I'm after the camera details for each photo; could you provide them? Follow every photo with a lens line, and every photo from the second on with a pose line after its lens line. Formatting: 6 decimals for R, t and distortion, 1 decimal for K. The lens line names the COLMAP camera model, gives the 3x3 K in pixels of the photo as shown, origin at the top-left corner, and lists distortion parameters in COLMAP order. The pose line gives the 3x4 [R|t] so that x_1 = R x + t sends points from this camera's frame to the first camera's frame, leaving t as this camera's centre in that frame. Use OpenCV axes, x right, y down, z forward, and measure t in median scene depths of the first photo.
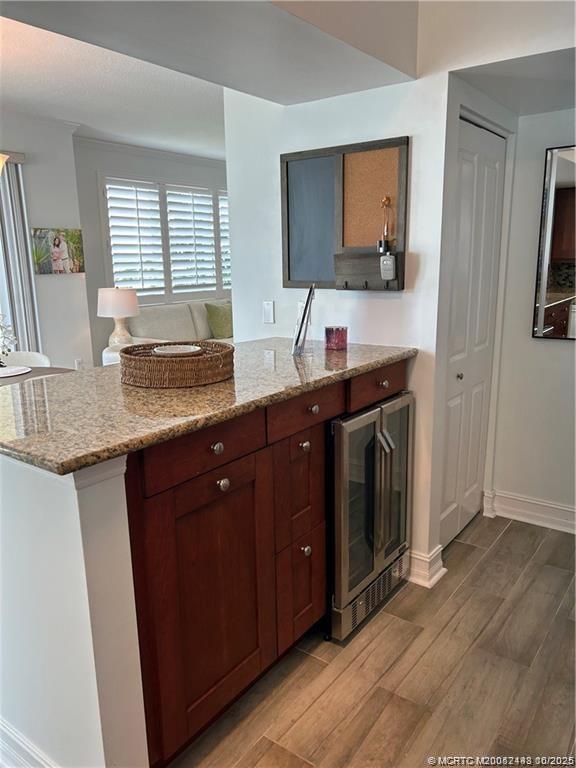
lens RADIAL K [[582.3, 0, 285.6], [0, 582.3, 382.7], [0, 0, 1]] dist [0.032020, -0.011195]
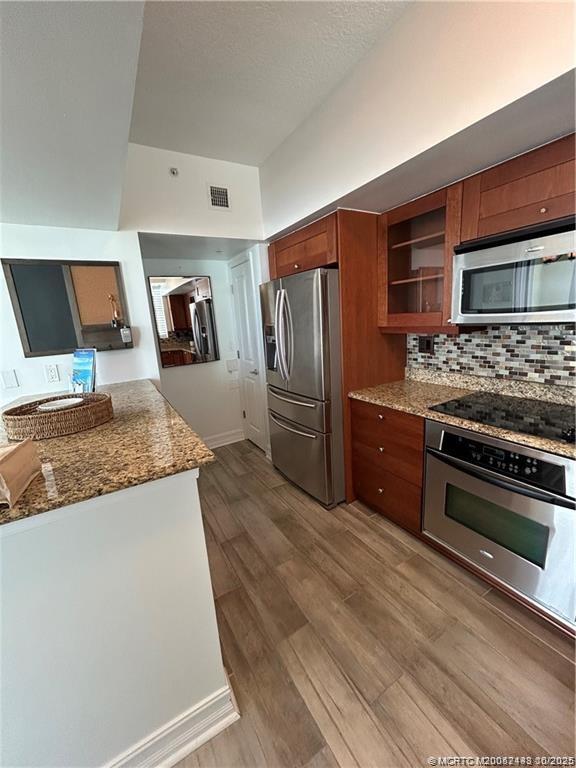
lens RADIAL K [[306.6, 0, 286.0], [0, 306.6, 383.0], [0, 0, 1]] dist [-0.001689, -0.000369]
pose [[0.391151, -0.188032, 0.900913, -0.483035], [0.244340, 0.964993, 0.095321, -0.034612], [-0.887299, 0.182844, 0.423402, 0.232689]]
